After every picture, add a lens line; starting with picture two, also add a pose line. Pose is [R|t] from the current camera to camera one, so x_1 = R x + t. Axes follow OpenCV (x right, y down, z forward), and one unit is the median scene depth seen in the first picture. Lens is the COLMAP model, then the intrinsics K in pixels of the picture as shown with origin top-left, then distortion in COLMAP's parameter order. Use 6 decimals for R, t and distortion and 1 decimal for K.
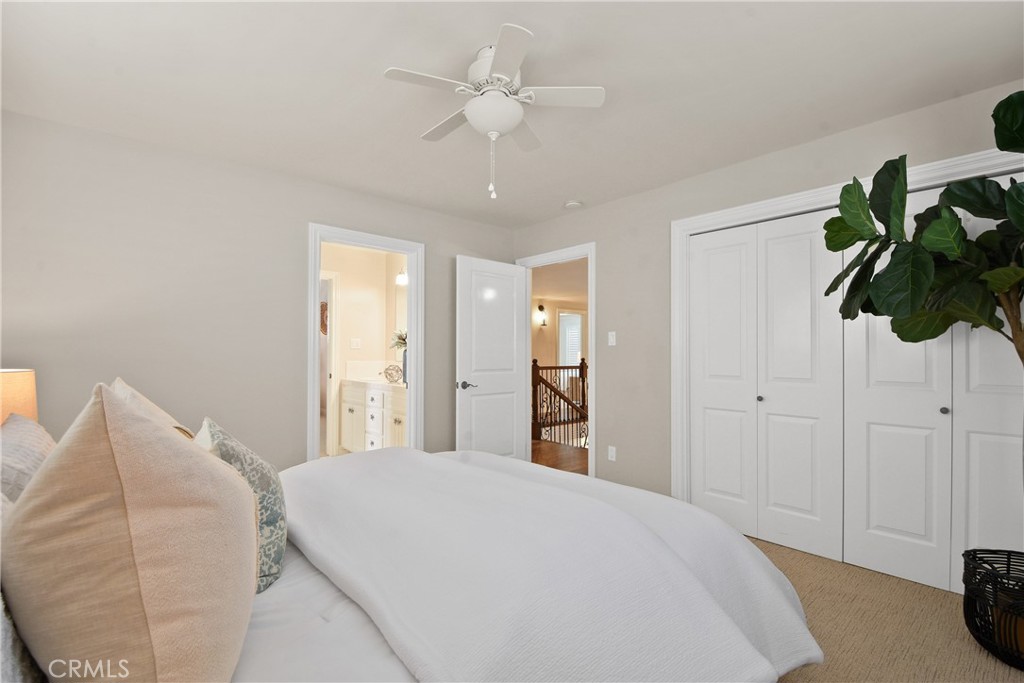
lens RADIAL K [[462.7, 0, 513.0], [0, 462.7, 344.0], [0, 0, 1]] dist [0.020920, -0.028180]
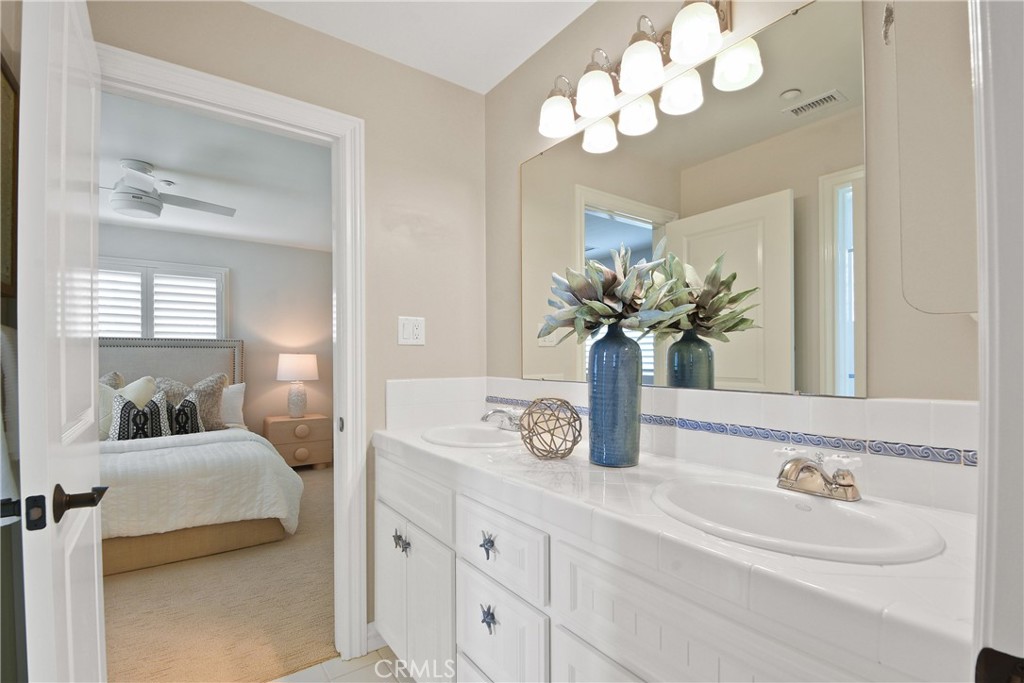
lens RADIAL K [[464.1, 0, 512.0], [0, 464.1, 355.6], [0, 0, 1]] dist [0.021137, -0.027184]
pose [[0.996350, -0.006776, -0.085089, -0.210506], [0.007527, 0.999936, 0.008505, 0.014422], [0.085026, -0.009114, 0.996337, 0.590536]]
